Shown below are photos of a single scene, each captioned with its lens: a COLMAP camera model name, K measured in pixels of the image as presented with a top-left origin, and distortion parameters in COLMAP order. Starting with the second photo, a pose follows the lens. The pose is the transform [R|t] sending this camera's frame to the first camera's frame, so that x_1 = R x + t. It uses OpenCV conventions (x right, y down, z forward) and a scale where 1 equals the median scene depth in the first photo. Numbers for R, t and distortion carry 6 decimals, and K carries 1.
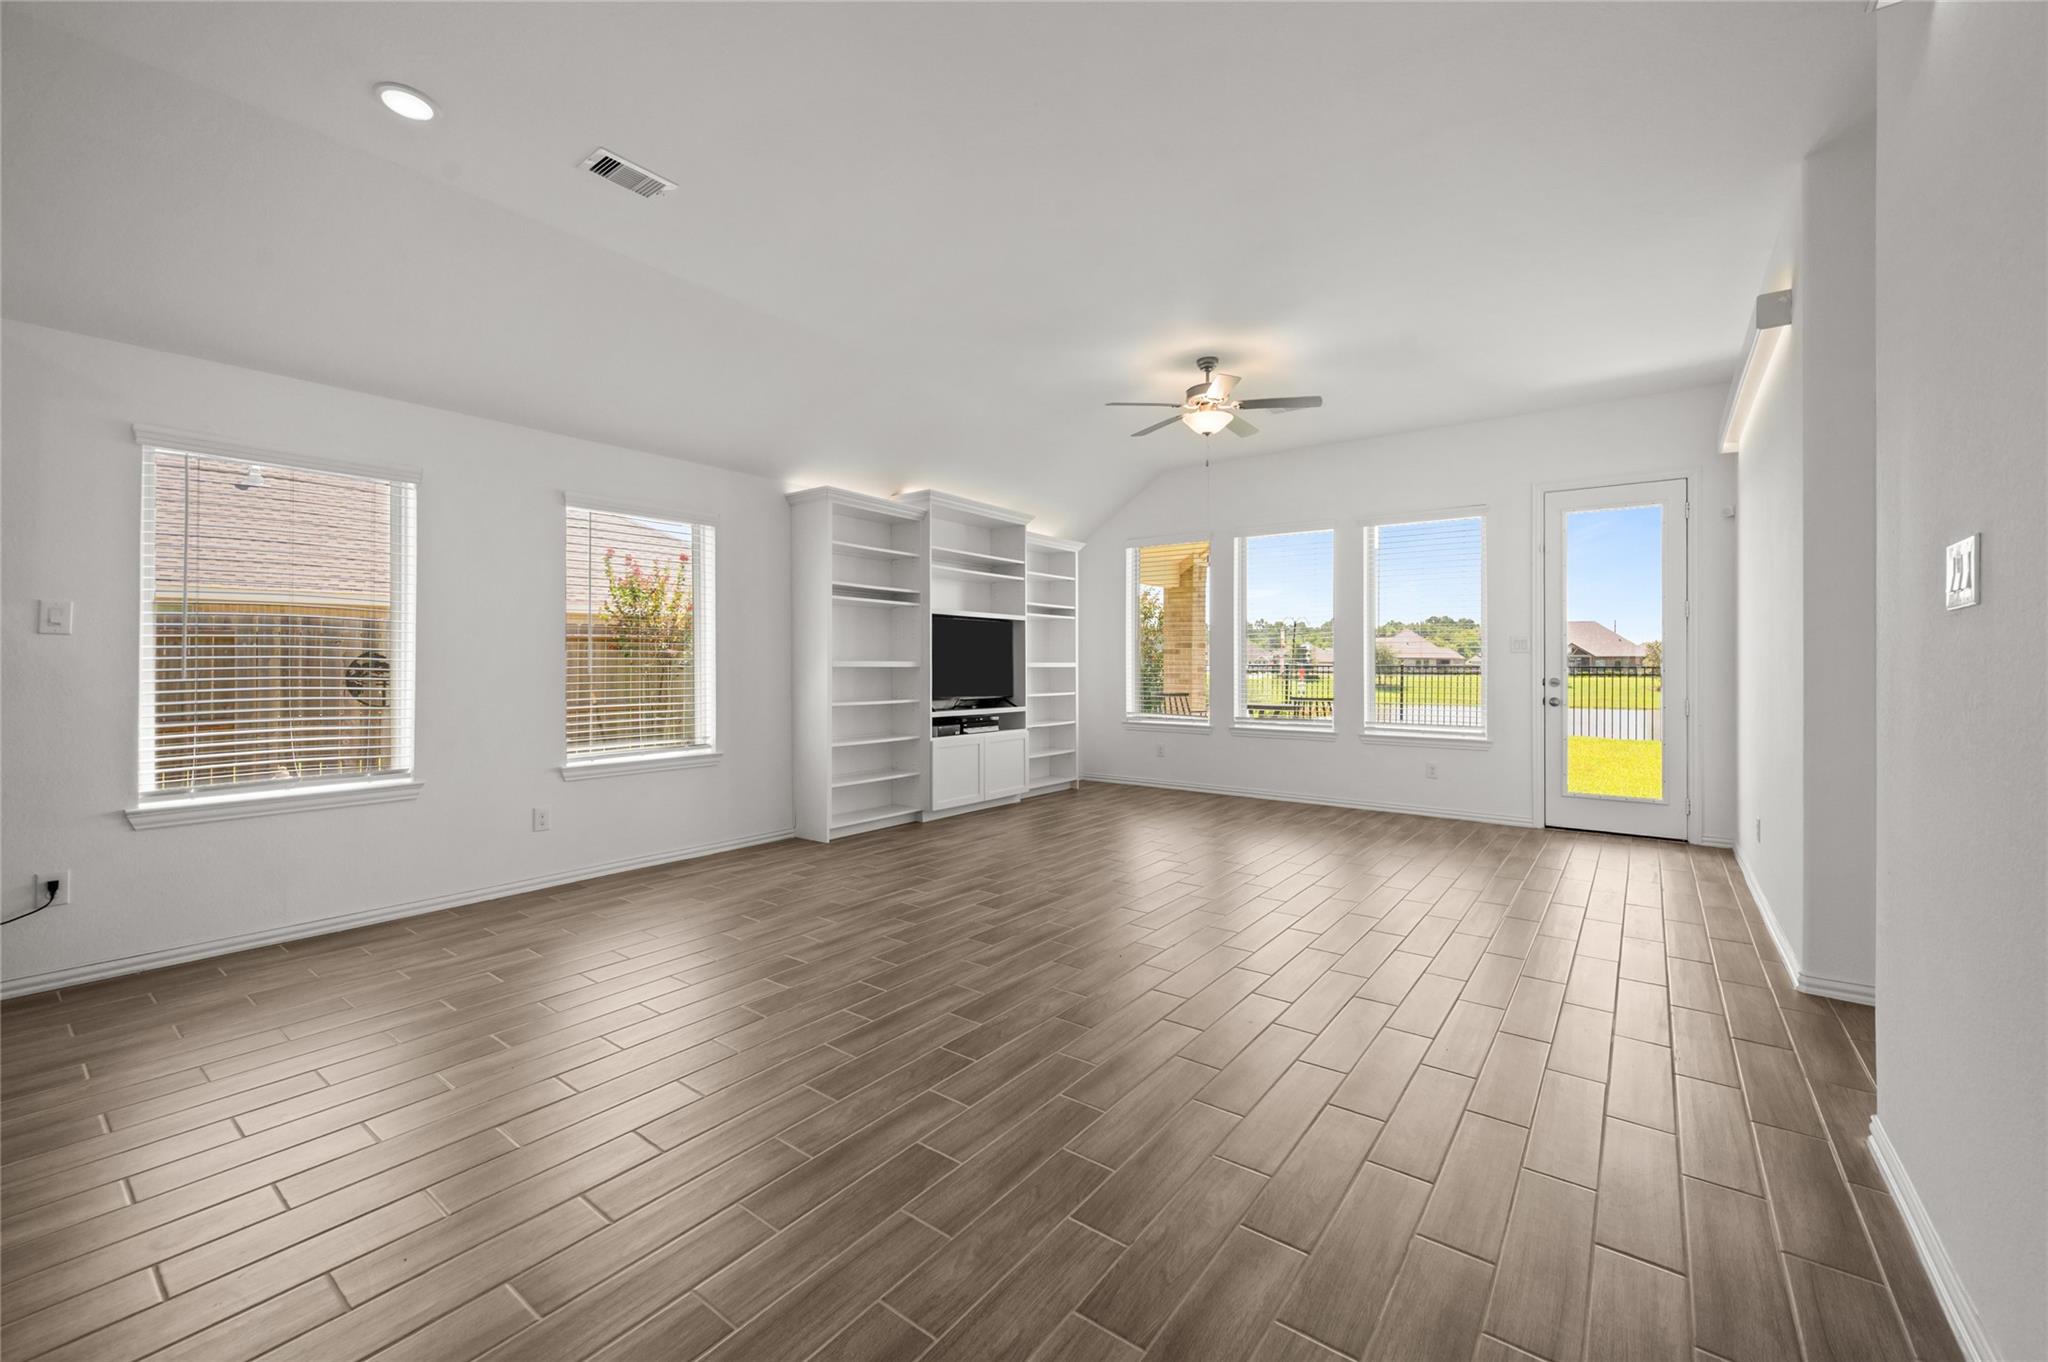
lens RADIAL K [[819.1, 0, 1031.9], [0, 819.1, 662.7], [0, 0, 1]] dist [0.003878, 0.000755]
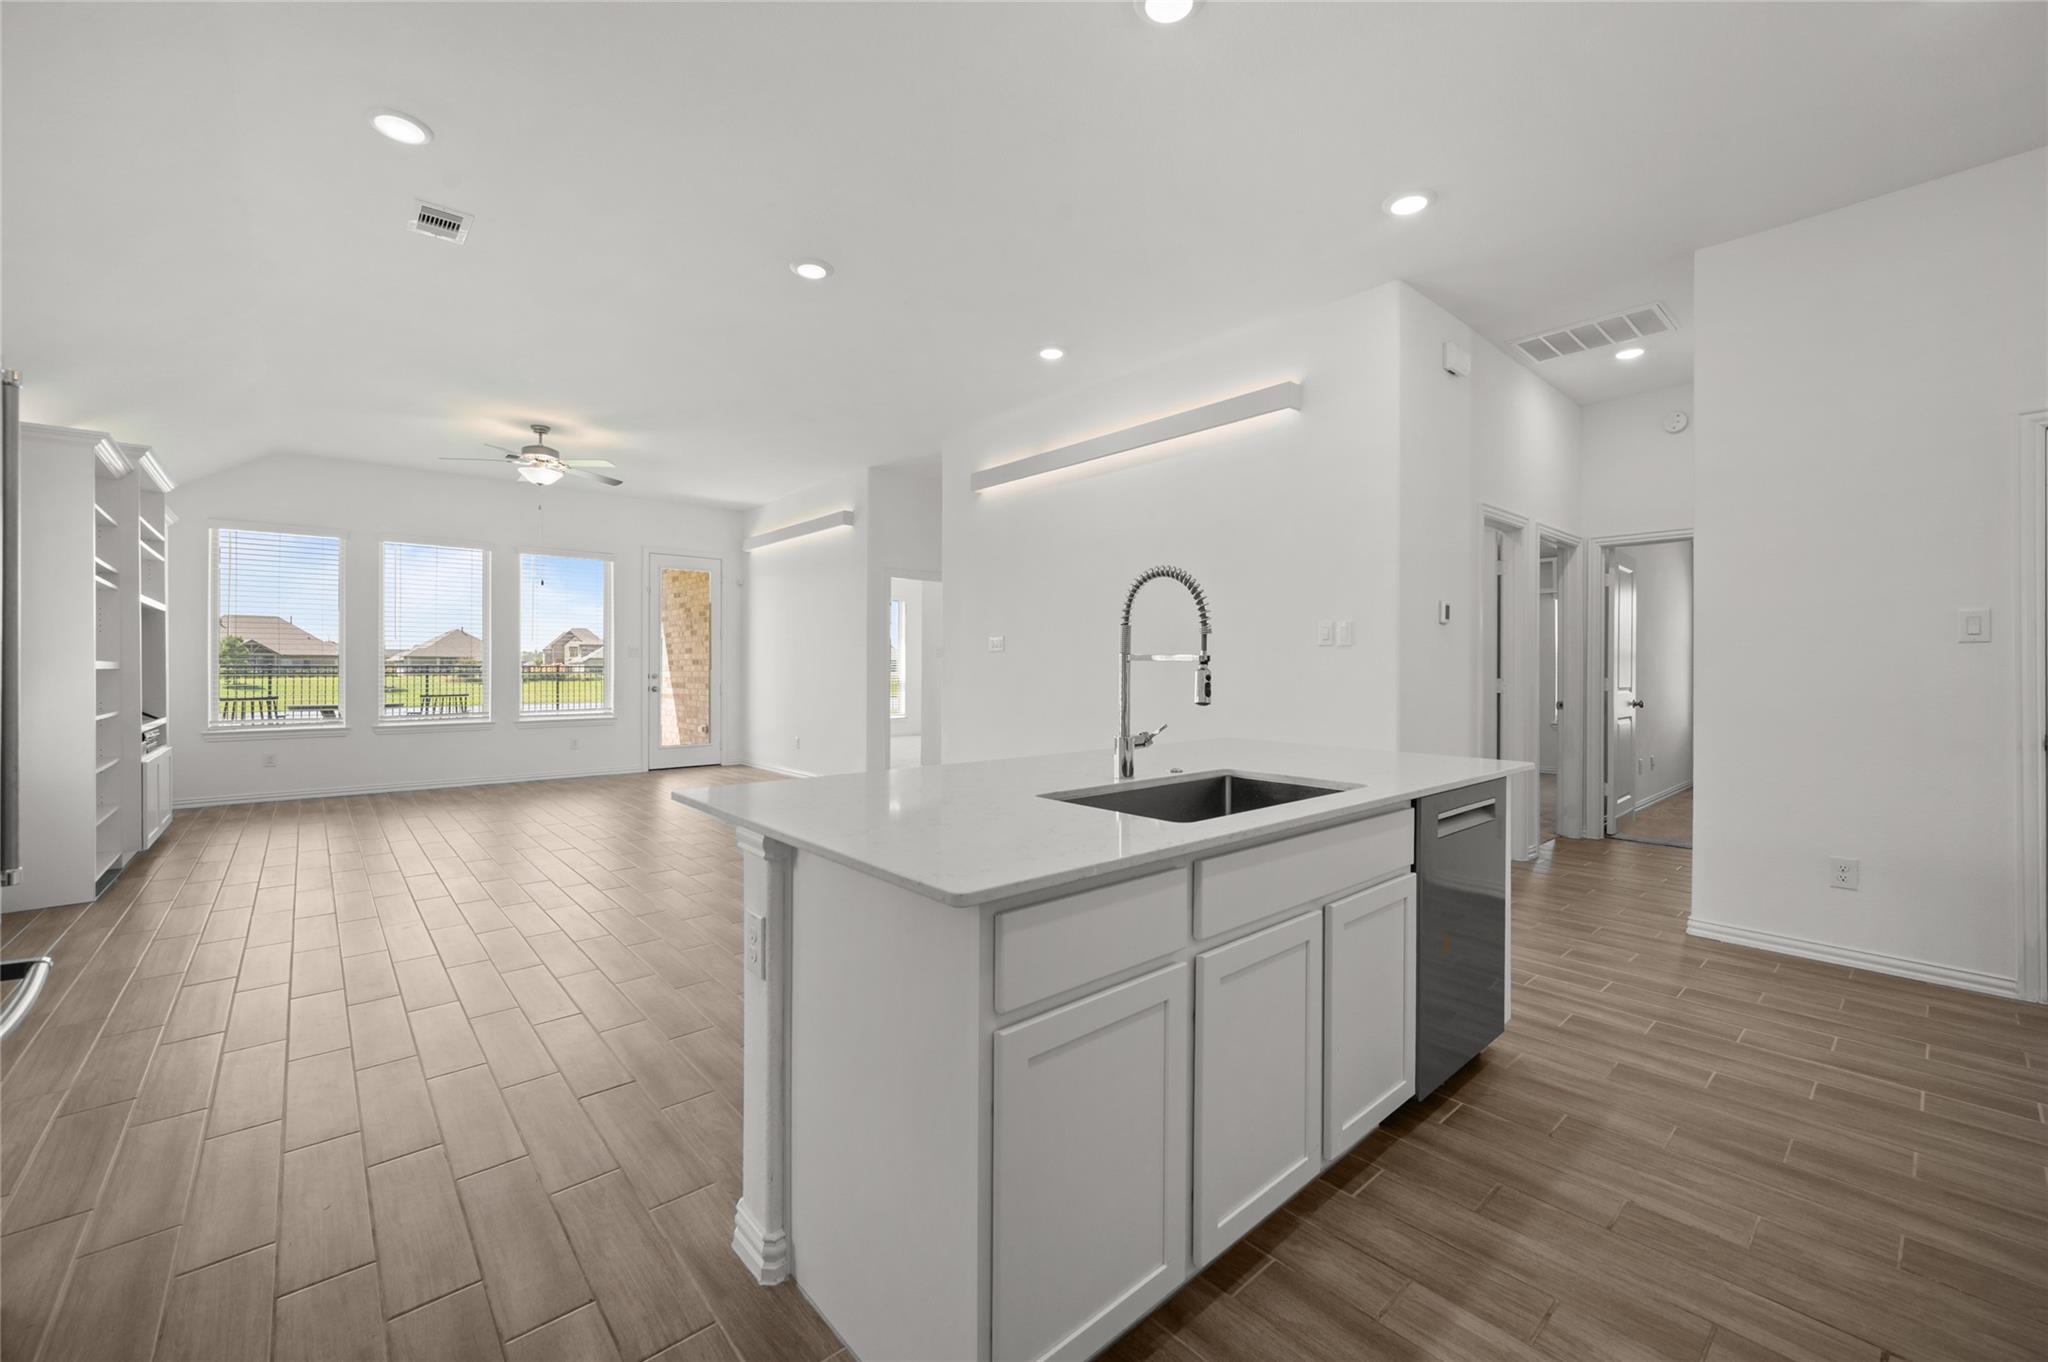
lens RADIAL K [[819.1, 0, 1021.0], [0, 819.1, 672.9], [0, 0, 1]] dist [0.003878, 0.000755]
pose [[0.208086, -0.010808, 0.978051, -0.721012], [-0.002446, 0.999930, 0.011570, -0.002095], [-0.978107, -0.004800, 0.208045, -0.000757]]
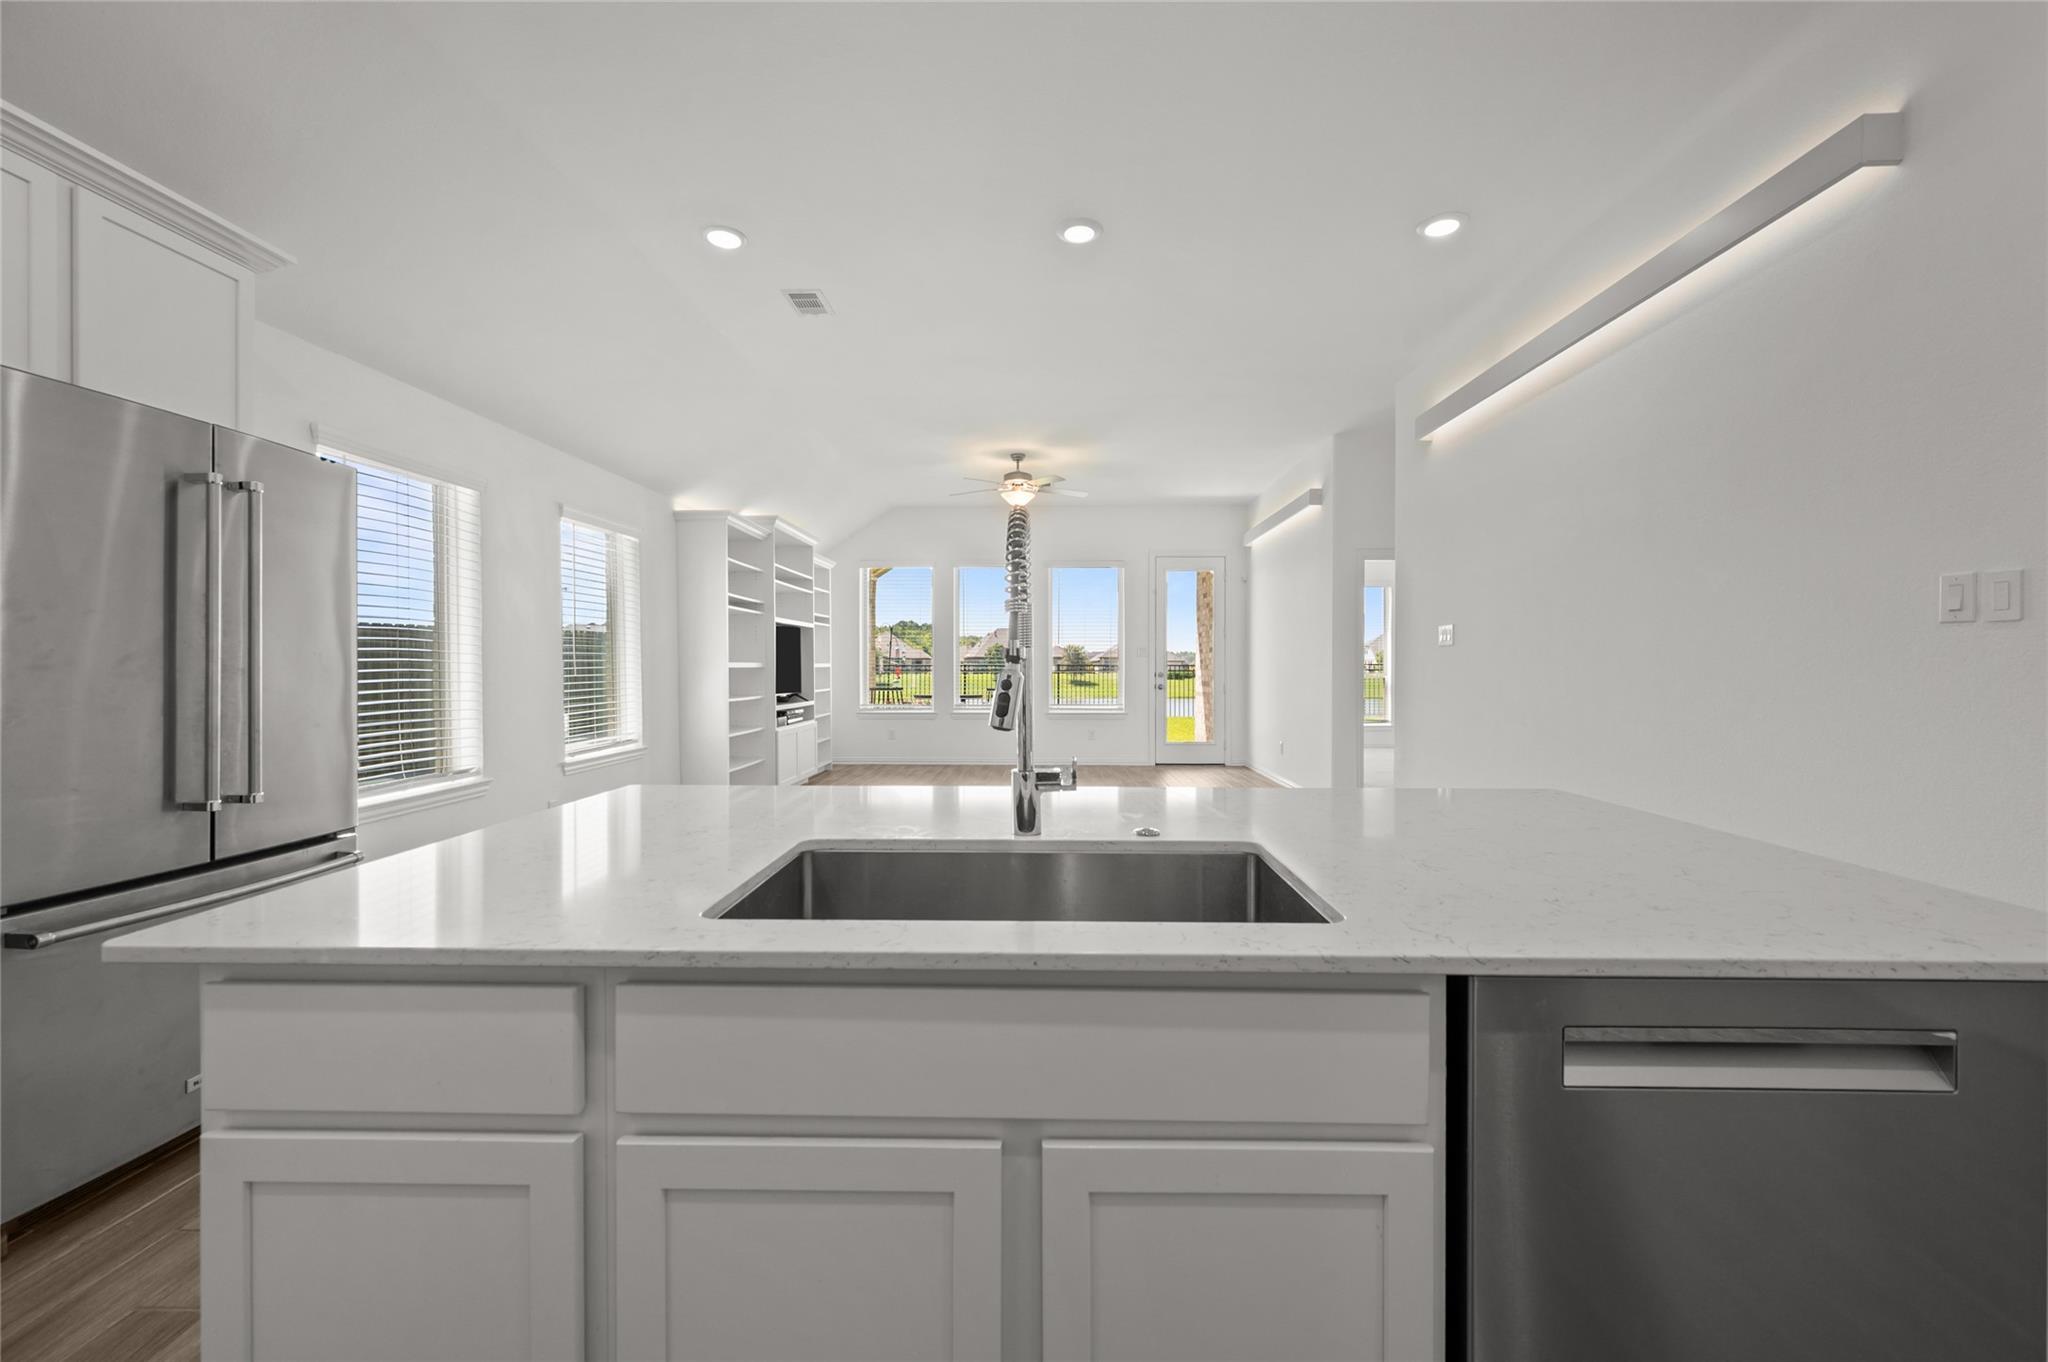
lens RADIAL K [[819.1, 0, 1028.2], [0, 819.1, 672.9], [0, 0, 1]] dist [0.003878, 0.000755]
pose [[0.814942, -0.008950, 0.579473, -0.502733], [0.001422, 0.999909, 0.013444, -0.001920], [-0.579540, -0.010132, 0.814880, -0.162729]]
